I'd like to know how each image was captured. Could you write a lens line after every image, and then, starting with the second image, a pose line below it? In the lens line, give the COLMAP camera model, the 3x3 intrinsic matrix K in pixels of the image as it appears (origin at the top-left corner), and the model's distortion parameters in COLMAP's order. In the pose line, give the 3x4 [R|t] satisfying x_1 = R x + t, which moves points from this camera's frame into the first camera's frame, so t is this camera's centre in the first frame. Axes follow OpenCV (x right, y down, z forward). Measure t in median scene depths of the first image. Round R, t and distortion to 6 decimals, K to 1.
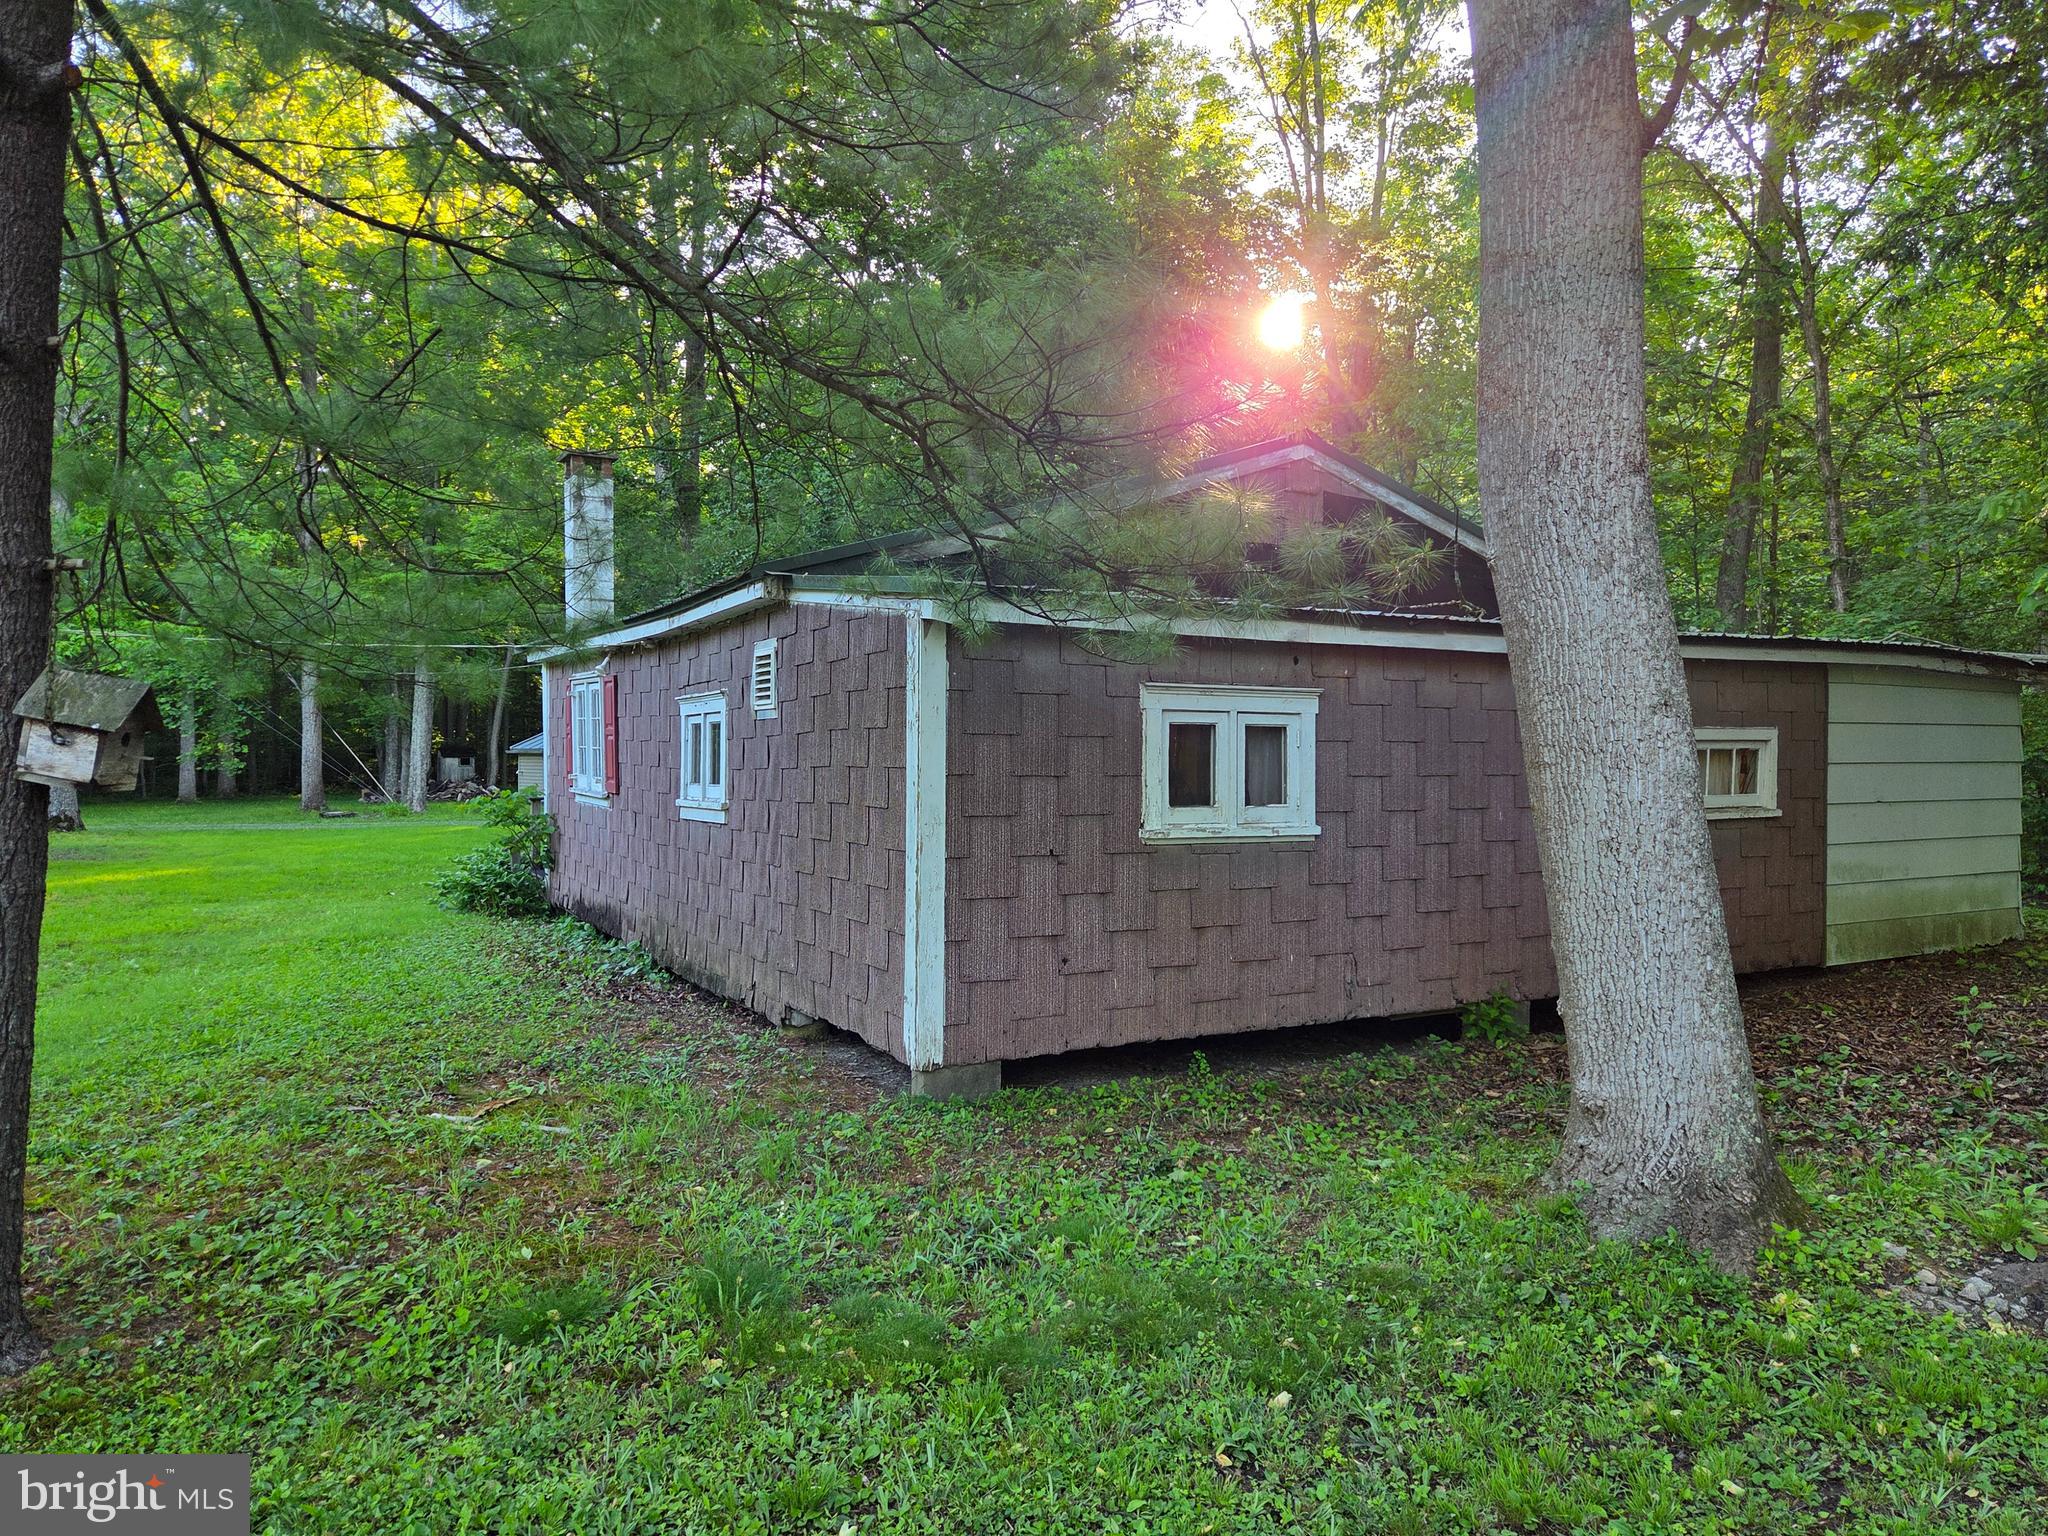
lens RADIAL K [[1380.1, 0, 1014.2], [0, 1380.1, 761.7], [0, 0, 1]] dist [0.062897, -0.042101]
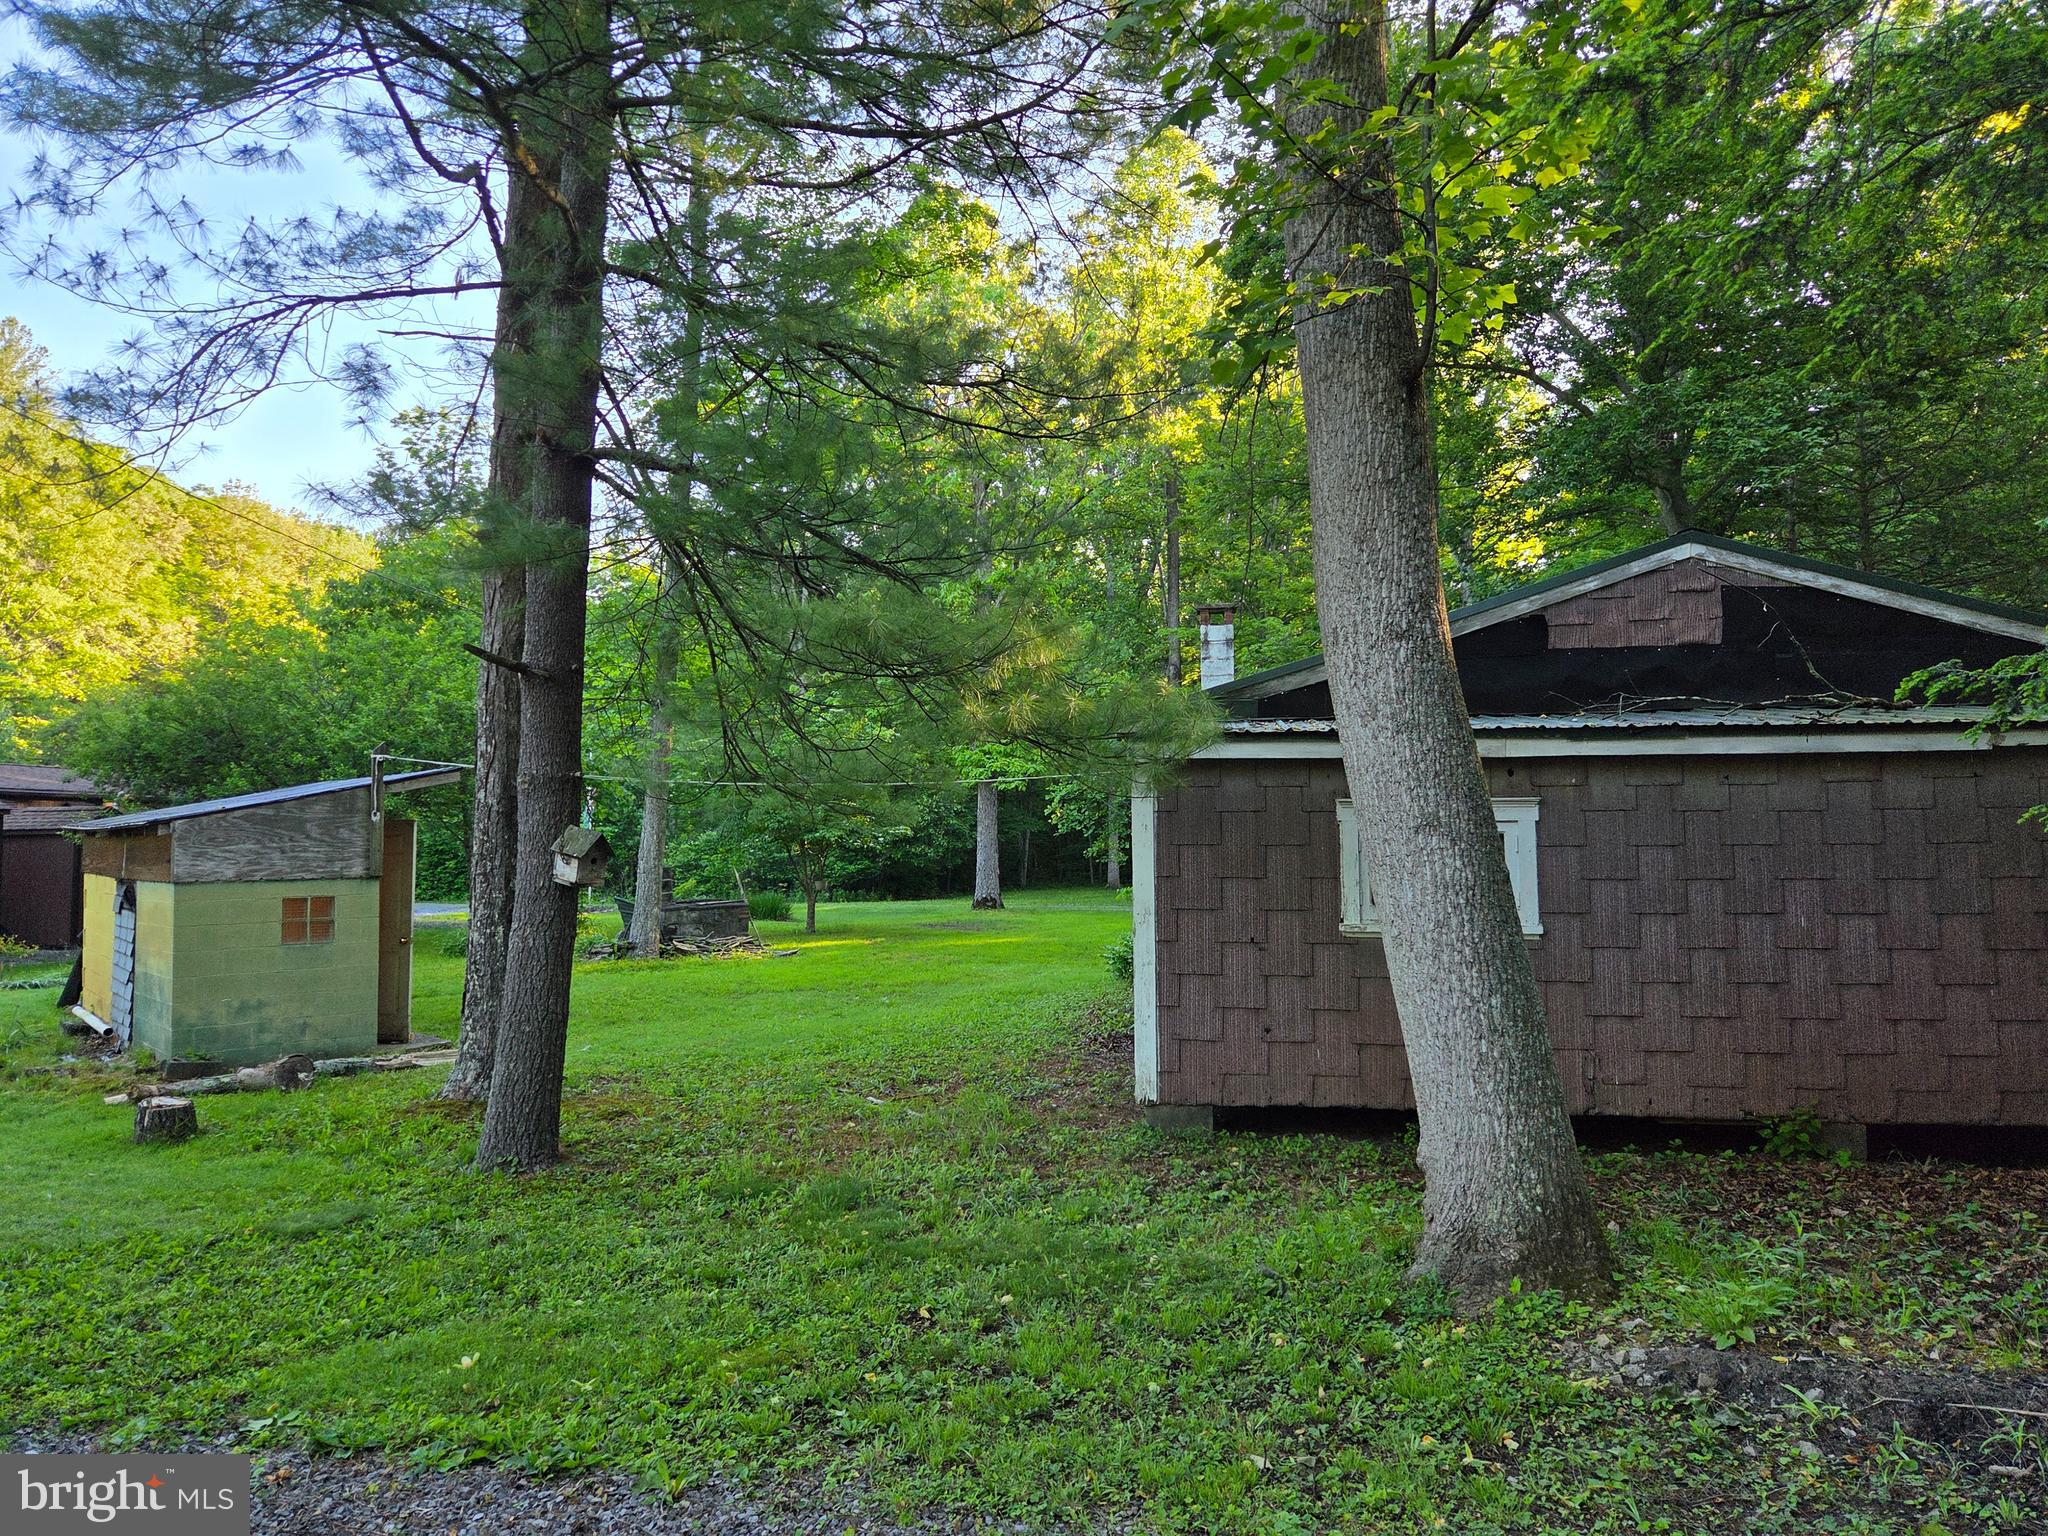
lens RADIAL K [[1383.5, 0, 1019.0], [0, 1383.5, 743.9], [0, 0, 1]] dist [0.049901, -0.039826]
pose [[0.790842, -0.053716, -0.609659, 0.624861], [0.006834, 0.996854, -0.078966, -0.012608], [0.611982, 0.058283, 0.788721, -0.116498]]
